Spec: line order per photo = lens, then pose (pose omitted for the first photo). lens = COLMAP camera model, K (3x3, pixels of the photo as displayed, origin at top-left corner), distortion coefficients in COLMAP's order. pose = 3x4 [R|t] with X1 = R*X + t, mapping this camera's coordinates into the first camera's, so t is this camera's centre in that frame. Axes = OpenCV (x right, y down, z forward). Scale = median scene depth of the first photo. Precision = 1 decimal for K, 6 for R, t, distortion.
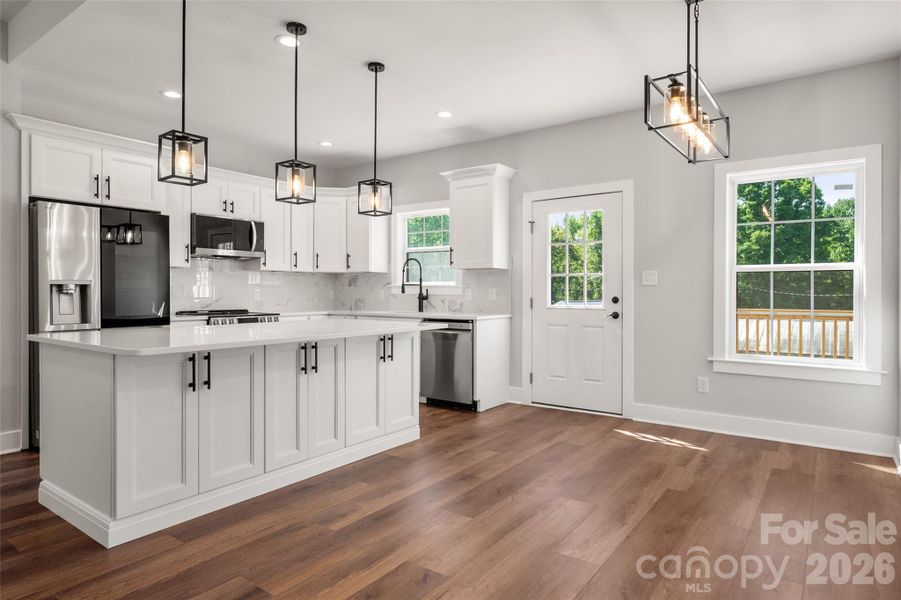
lens RADIAL K [[530.7, 0, 457.5], [0, 530.7, 293.5], [0, 0, 1]] dist [0.001222, -0.001654]
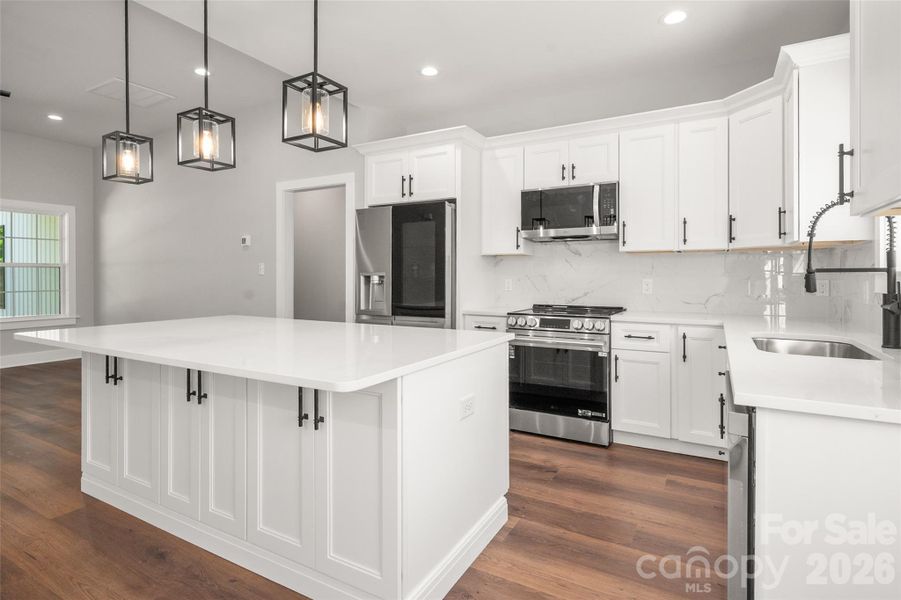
lens RADIAL K [[472.4, 0, 444.9], [0, 472.4, 274.5], [0, 0, 1]] dist [-0.003949, -0.001165]
pose [[0.098935, -0.003934, -0.995086, 0.252309], [-0.003388, 0.999985, -0.004290, -0.013361], [0.995088, 0.003796, 0.098920, 0.828674]]
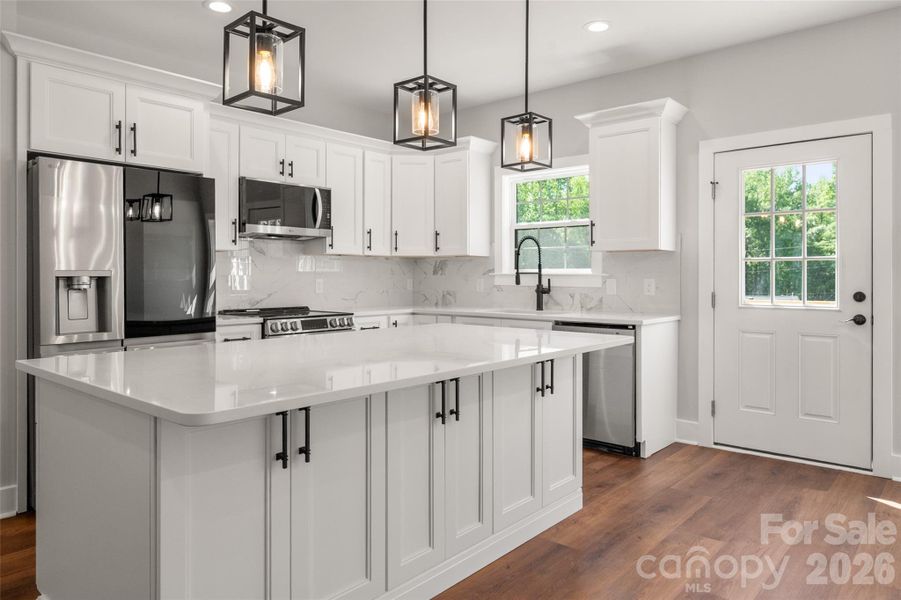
lens RADIAL K [[611.8, 0, 456.8], [0, 611.8, 277.4], [0, 0, 1]] dist [-0.001918, 0.001364]
pose [[0.996441, -0.001633, -0.084278, -0.135700], [0.001484, 0.999997, -0.001830, -0.011051], [0.084281, 0.001698, 0.996441, 0.189226]]
